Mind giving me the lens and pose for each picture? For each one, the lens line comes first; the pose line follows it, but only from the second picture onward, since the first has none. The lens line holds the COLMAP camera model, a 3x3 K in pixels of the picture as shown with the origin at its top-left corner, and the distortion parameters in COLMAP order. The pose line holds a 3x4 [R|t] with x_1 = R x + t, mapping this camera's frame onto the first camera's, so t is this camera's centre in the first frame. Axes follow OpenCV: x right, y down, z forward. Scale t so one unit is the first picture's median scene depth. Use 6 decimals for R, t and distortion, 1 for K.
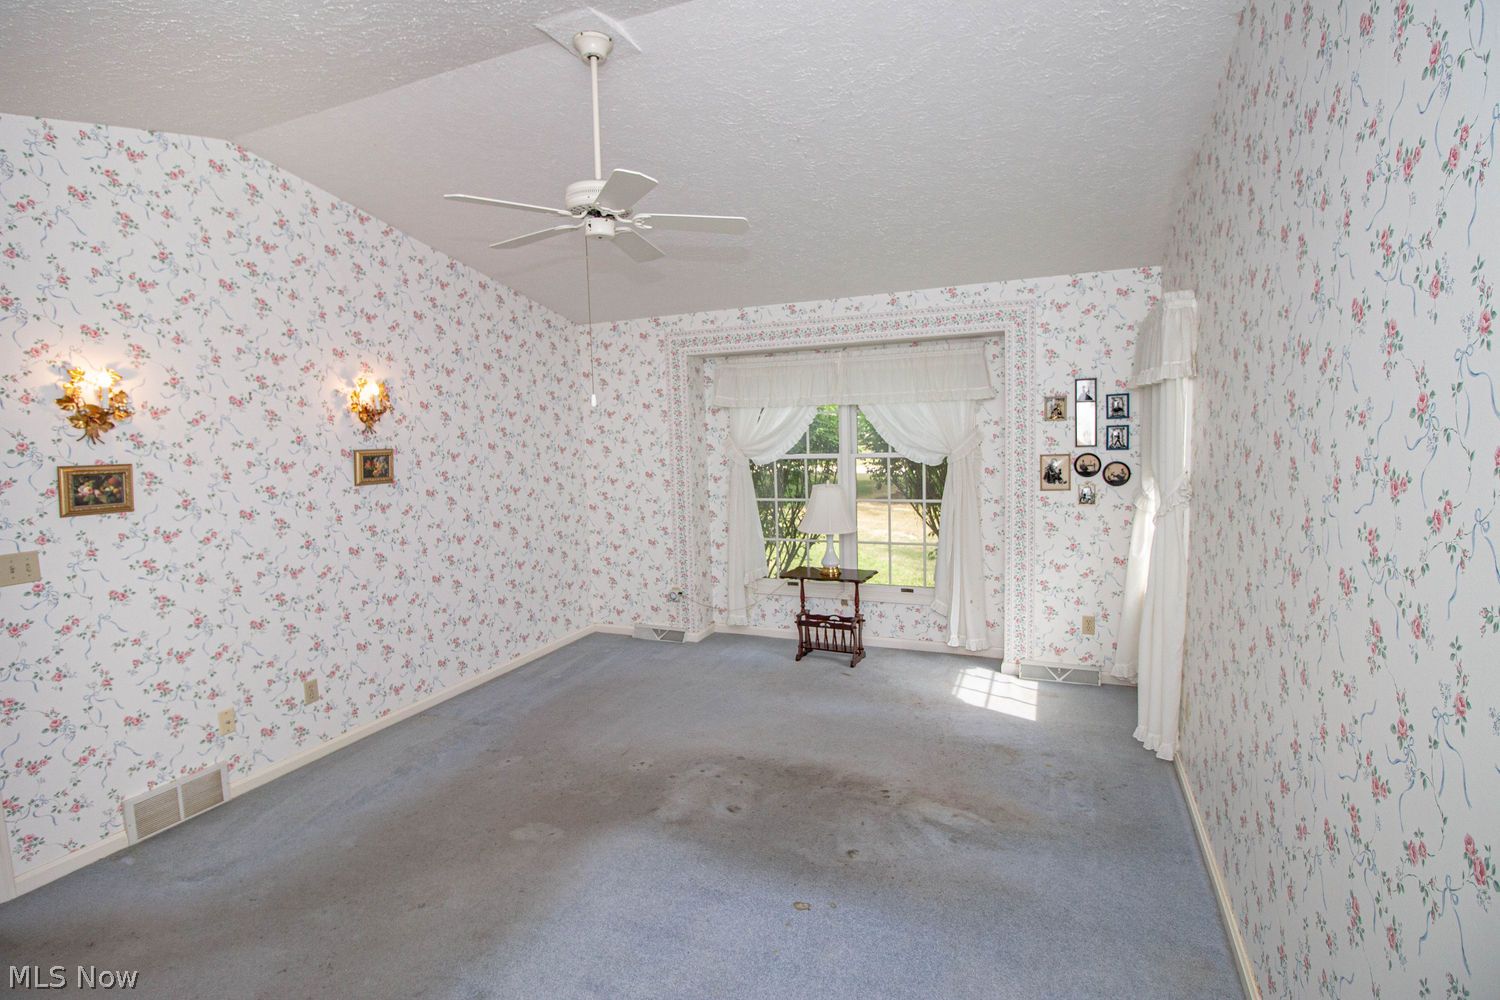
lens RADIAL K [[700.1, 0, 748.6], [0, 700.1, 497.2], [0, 0, 1]] dist [-0.001078, -0.013999]
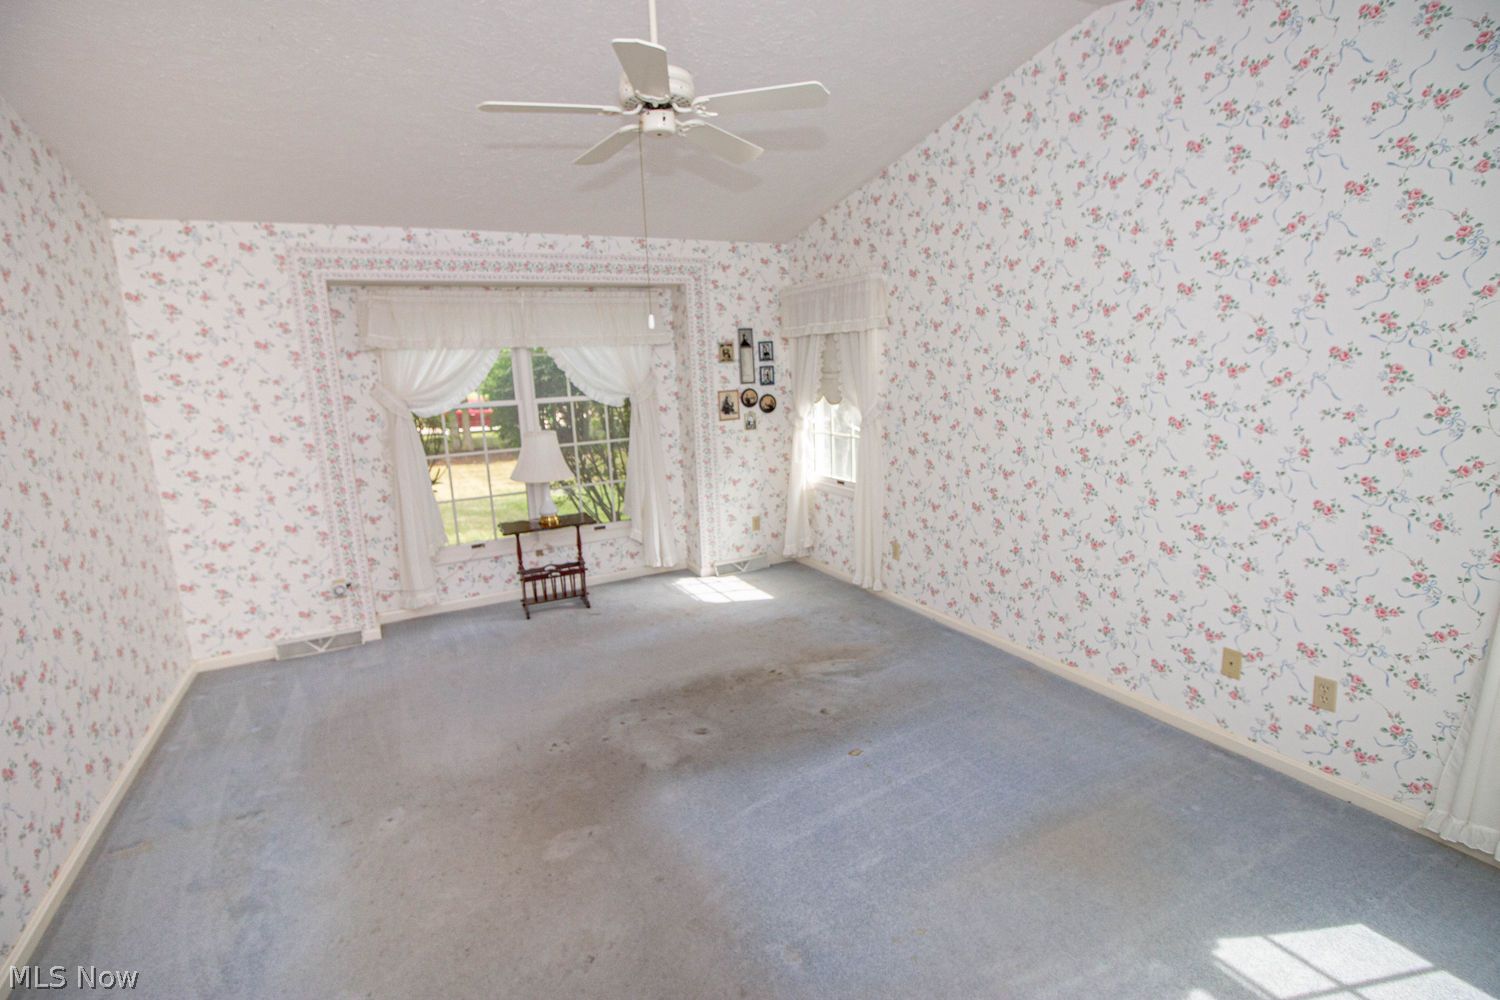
lens RADIAL K [[682.5, 0, 750.0], [0, 682.5, 500.0], [0, 0, 1]] dist [-0.003036, -0.011938]
pose [[0.646870, -0.148215, 0.748058, -0.447325], [0.095170, 0.988952, 0.113647, -0.003544], [-0.756638, -0.002322, 0.653830, 0.182109]]
